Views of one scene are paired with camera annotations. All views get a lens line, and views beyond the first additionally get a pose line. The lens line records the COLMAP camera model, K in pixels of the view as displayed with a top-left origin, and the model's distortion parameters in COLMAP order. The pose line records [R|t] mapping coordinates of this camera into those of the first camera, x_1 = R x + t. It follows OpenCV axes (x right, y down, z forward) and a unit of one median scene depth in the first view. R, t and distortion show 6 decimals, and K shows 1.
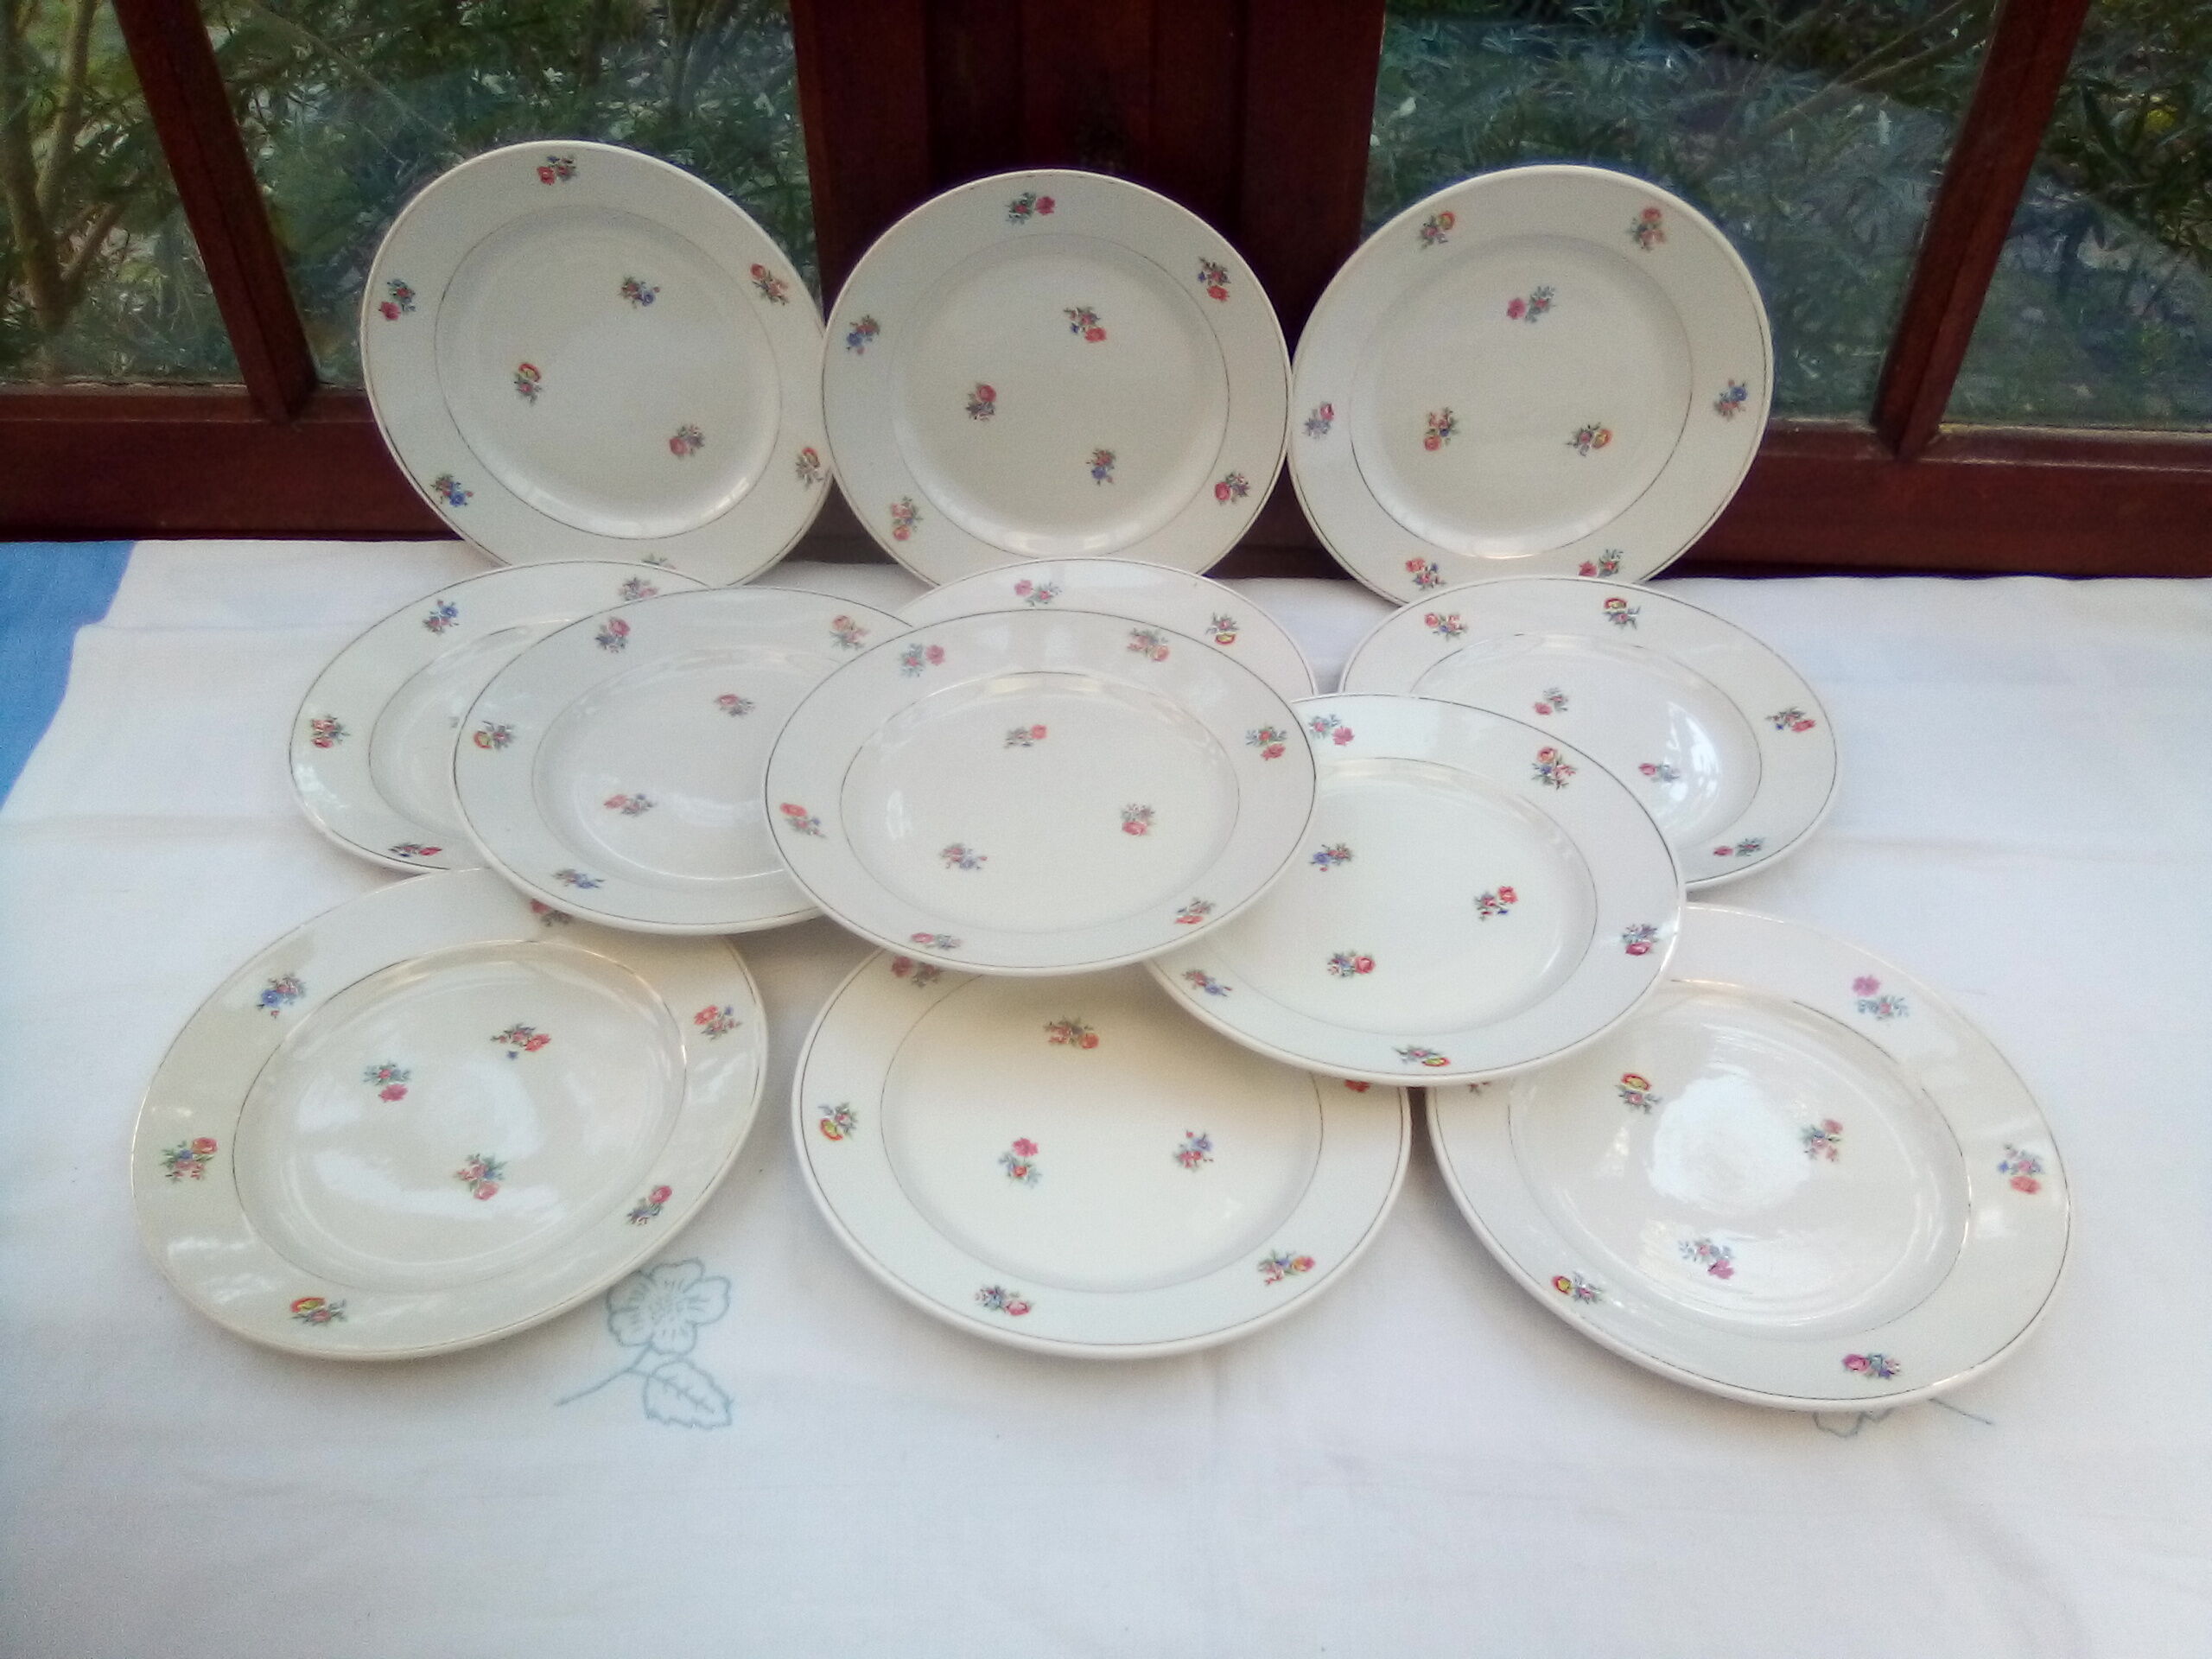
lens RADIAL K [[1685.6, 0, 1167.7], [0, 1685.6, 834.9], [0, 0, 1]] dist [0.034696, 0.000985]
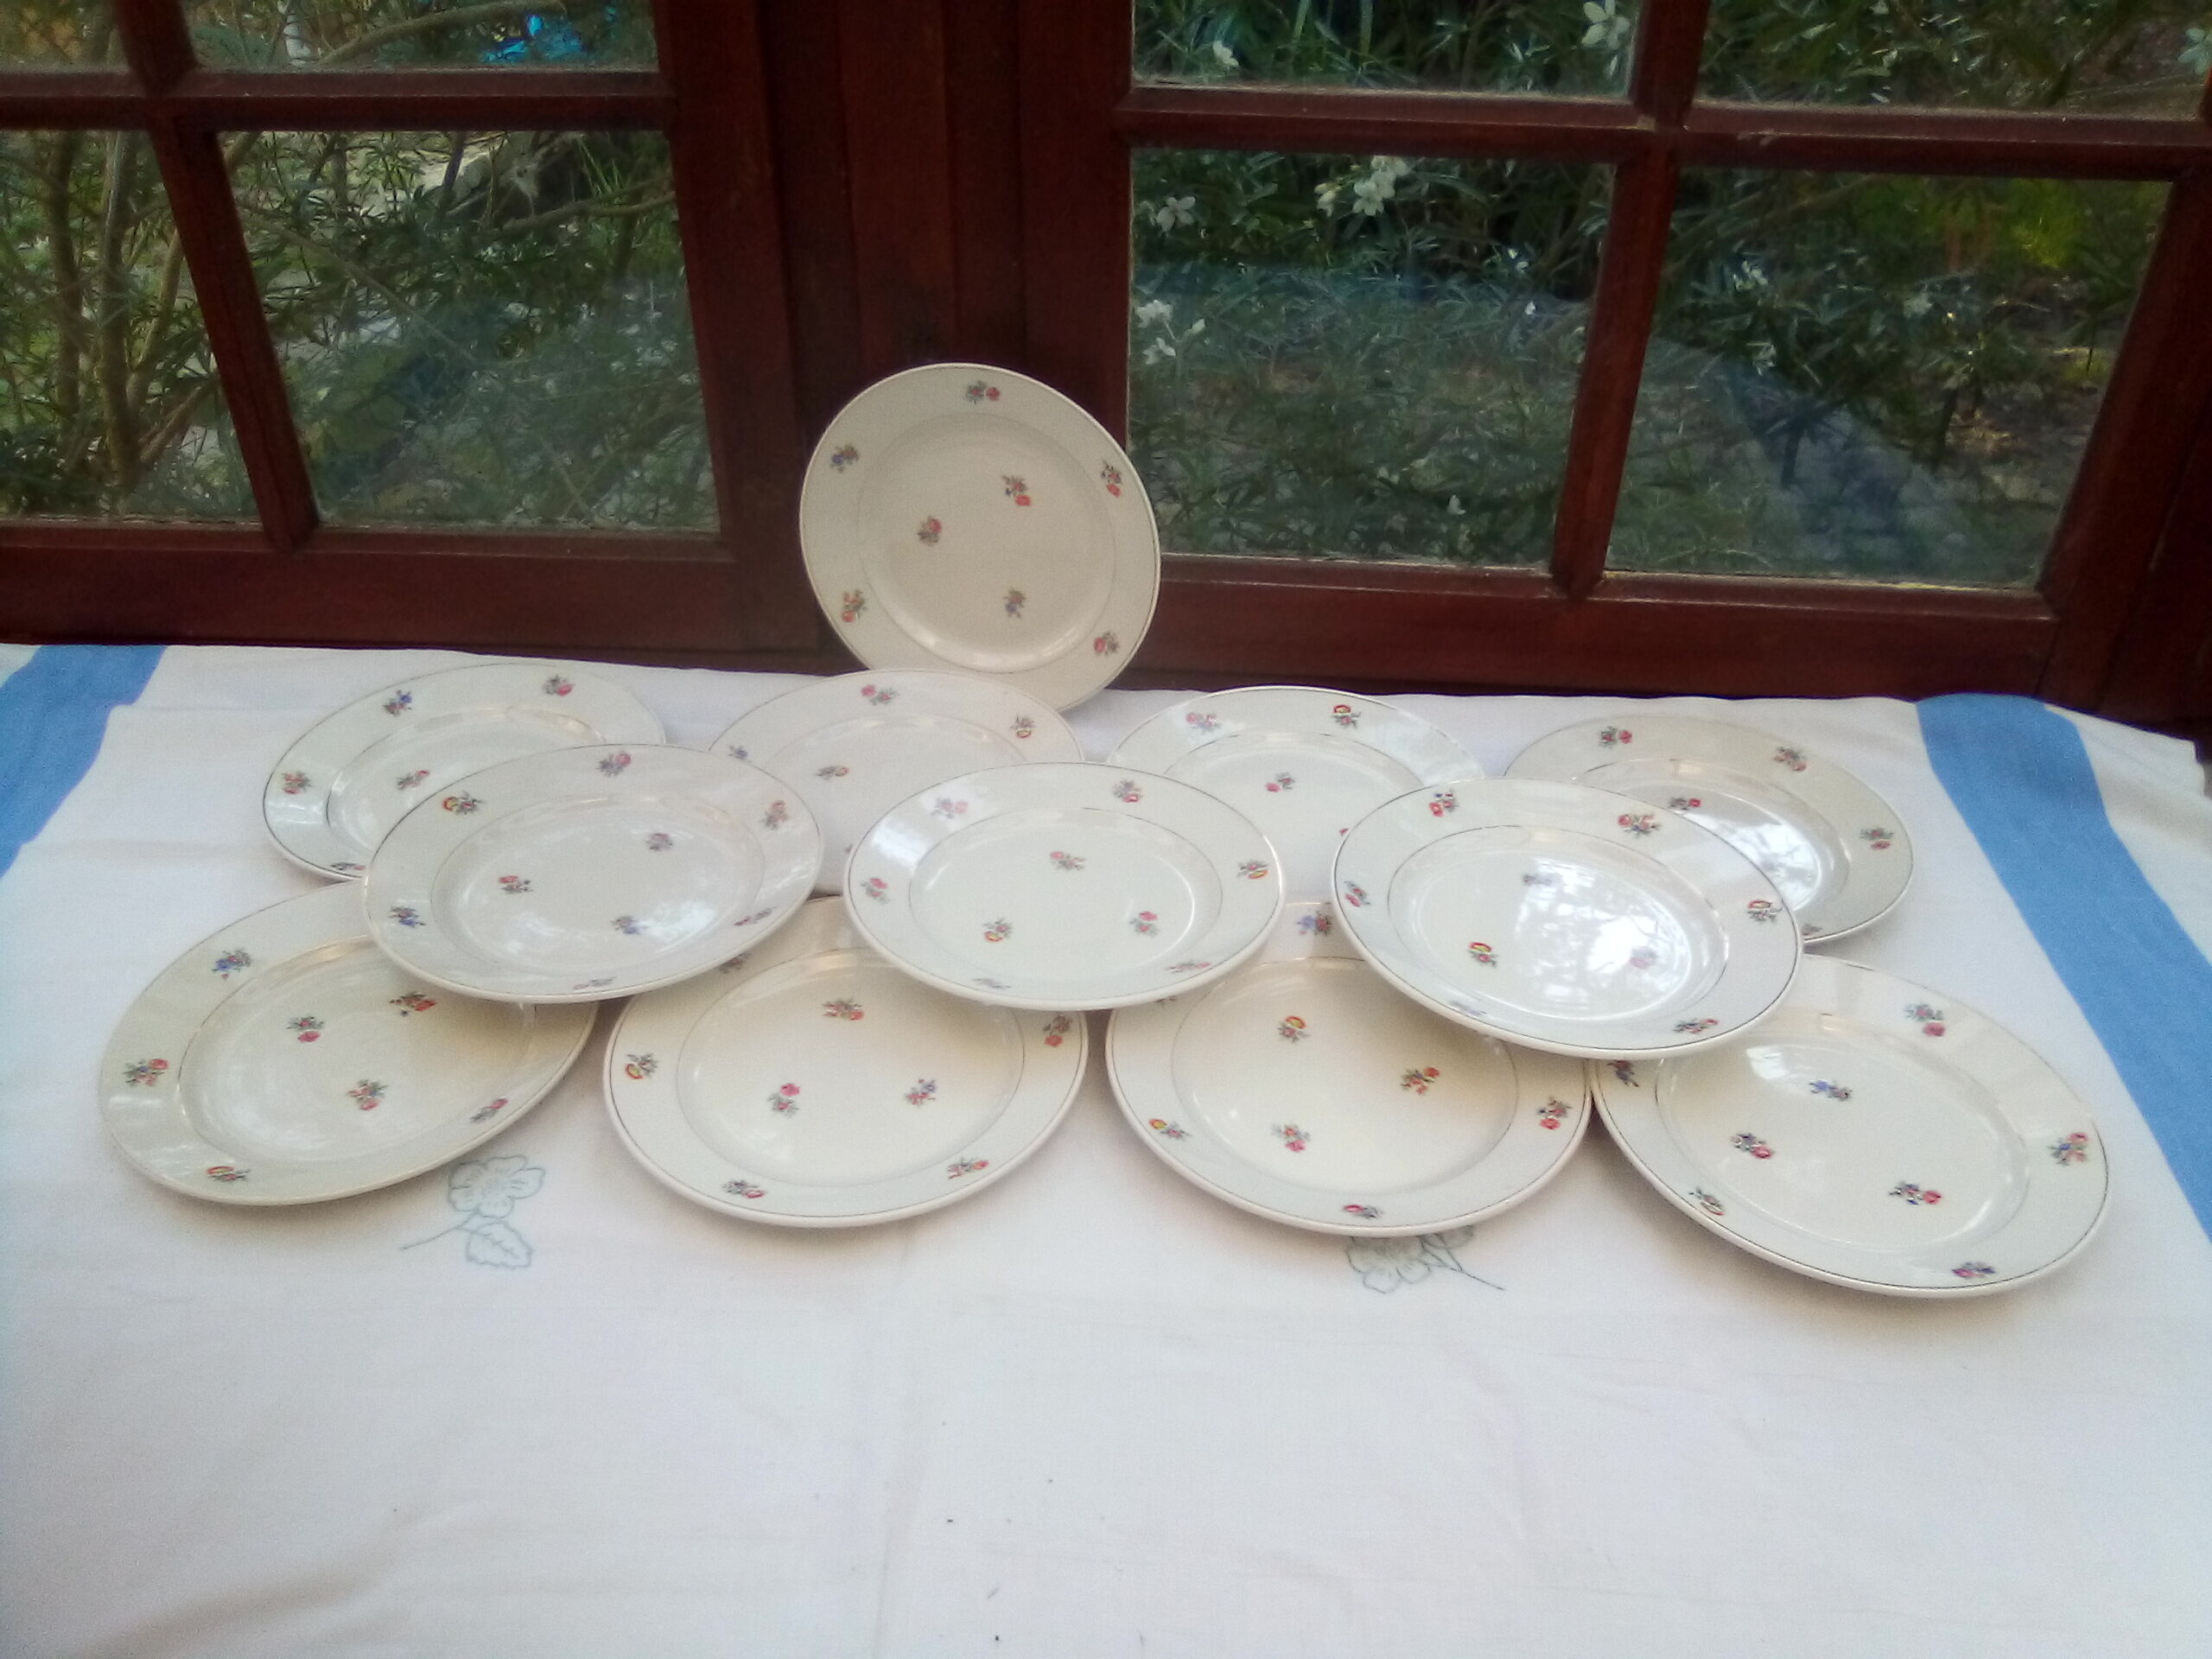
lens RADIAL K [[1658.9, 0, 1090.0], [0, 1658.9, 834.0], [0, 0, 1]] dist [0.065158, -0.004935]
pose [[0.998367, 0.021061, -0.053102, 0.202929], [-0.027631, 0.991620, -0.126196, 0.147853], [0.050000, 0.127457, 0.990583, -0.256847]]
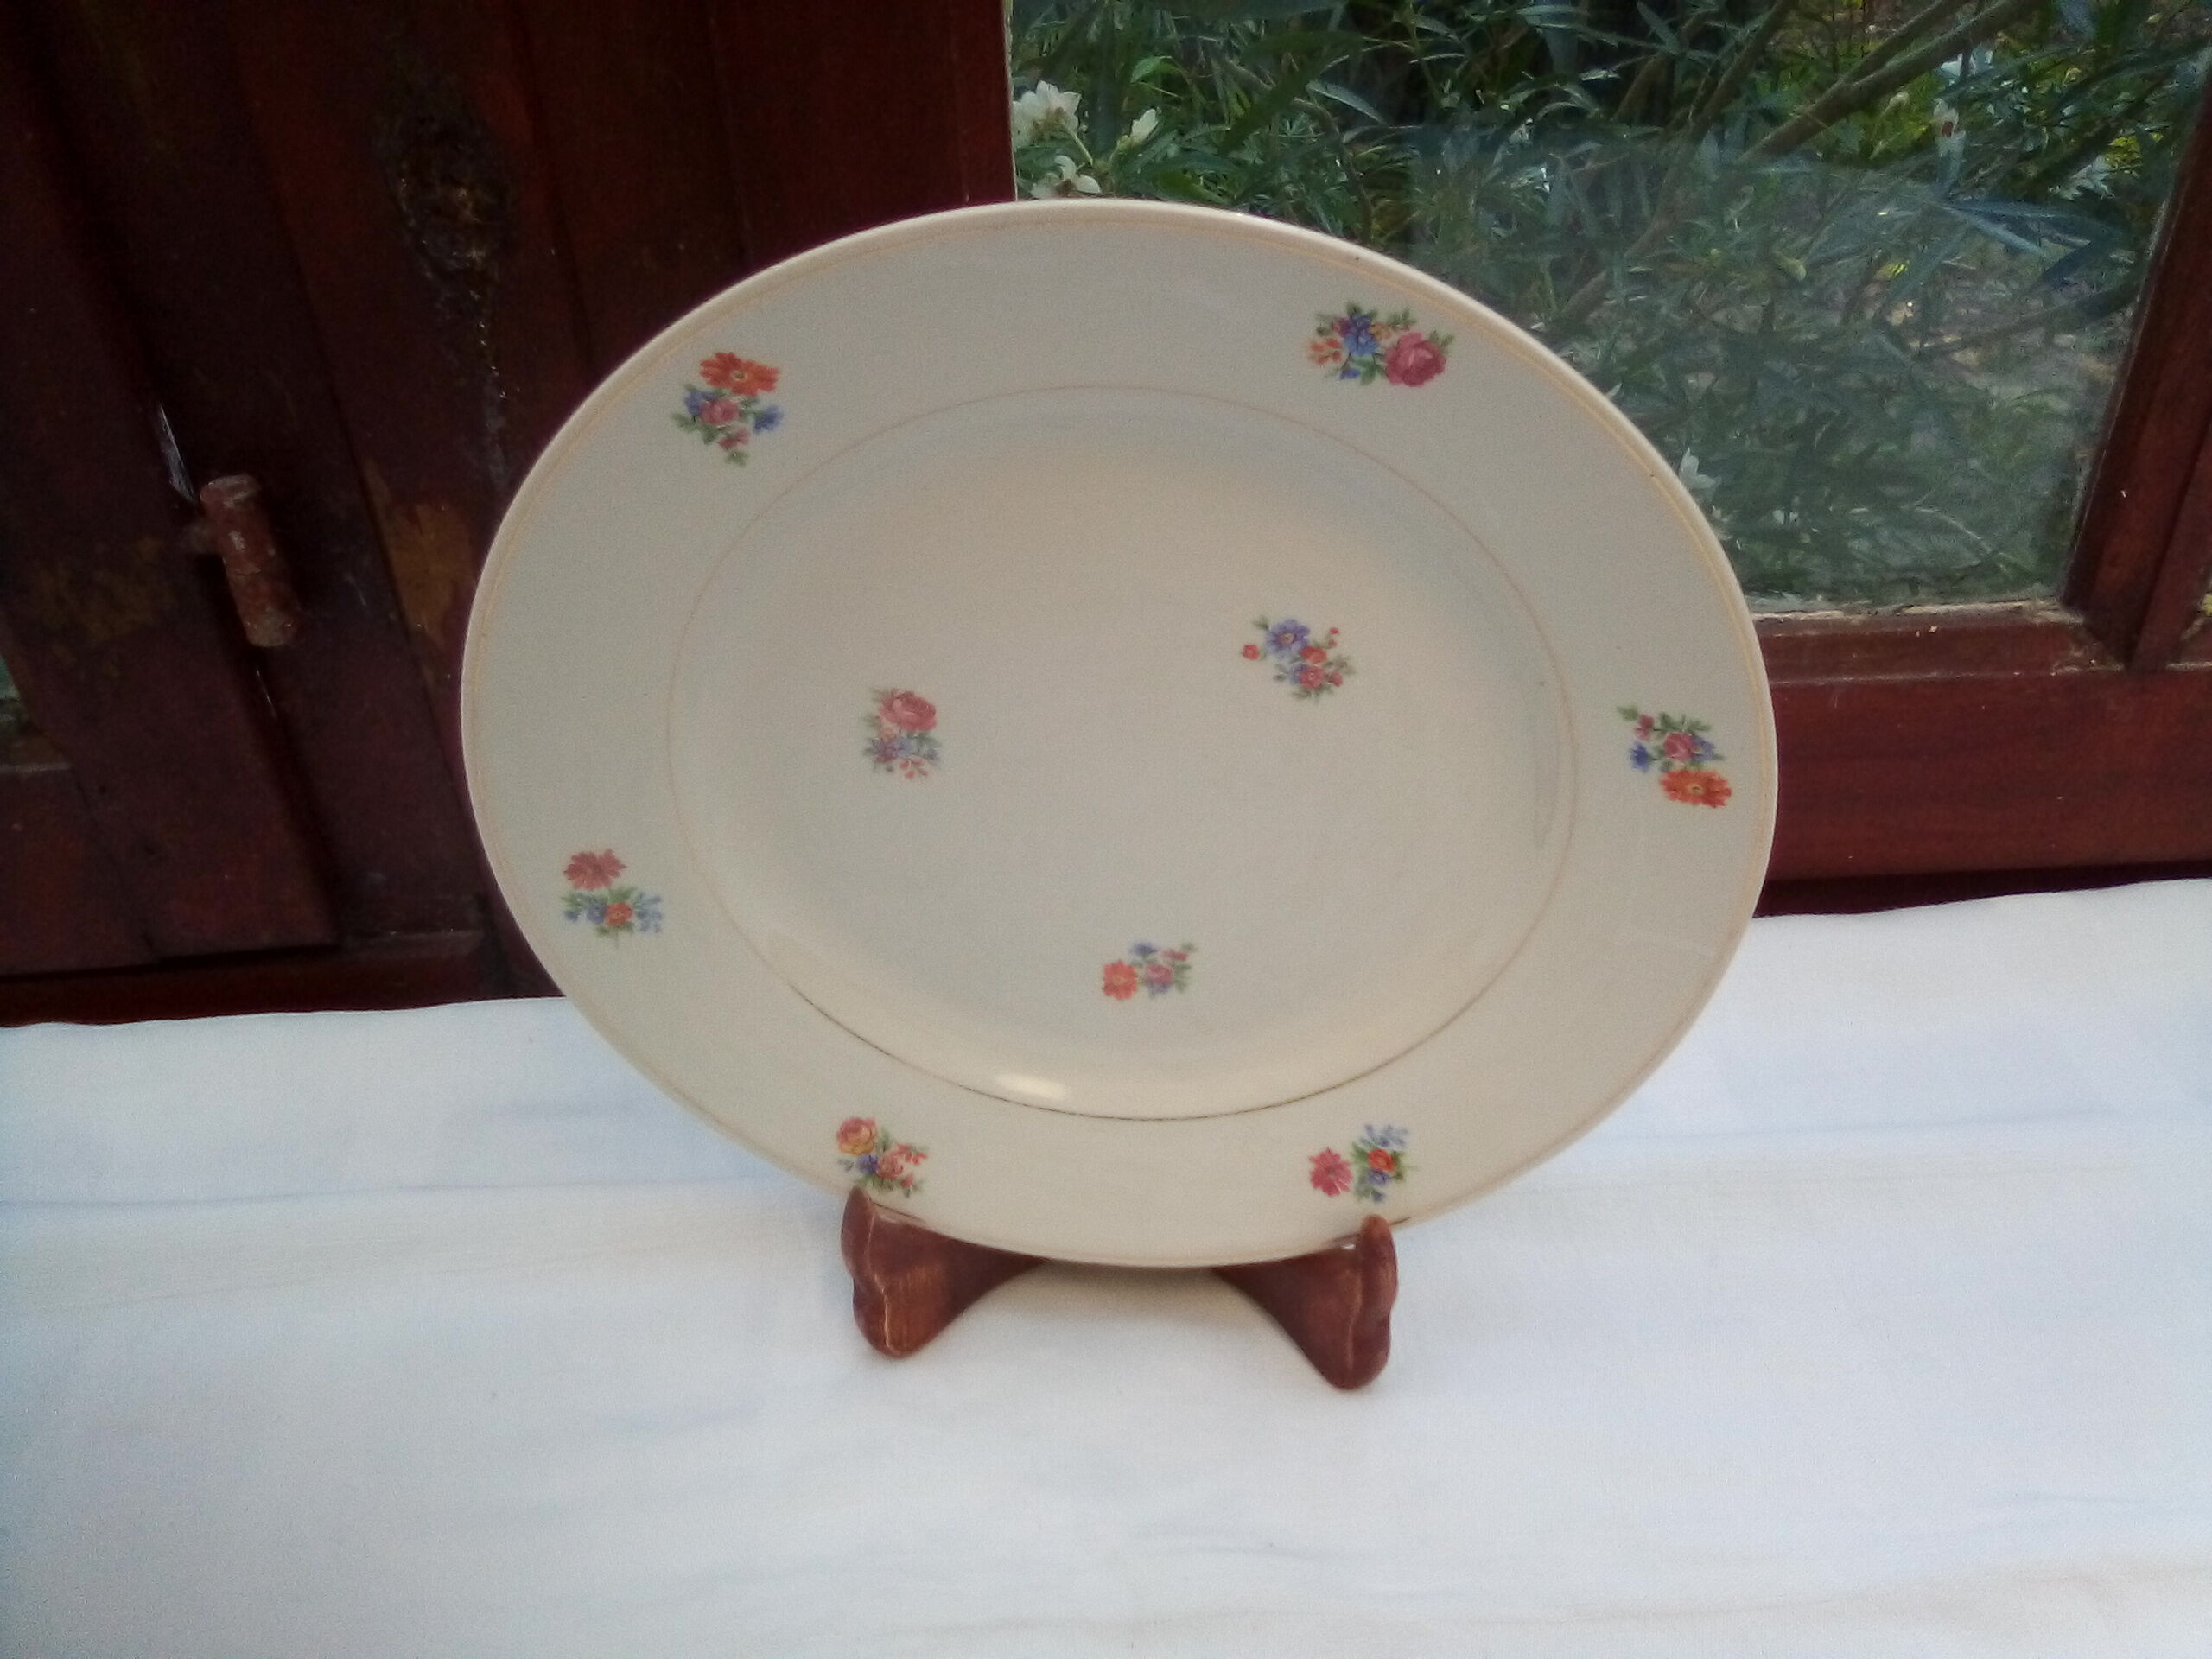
lens RADIAL K [[1658.9, 0, 1090.0], [0, 1658.9, 834.0], [0, 0, 1]] dist [0.065158, -0.004935]
pose [[-0.996422, -0.081831, 0.021131, -0.095964], [0.084168, -0.983455, 0.160410, -0.123353], [0.007655, 0.161614, 0.986824, 0.693576]]
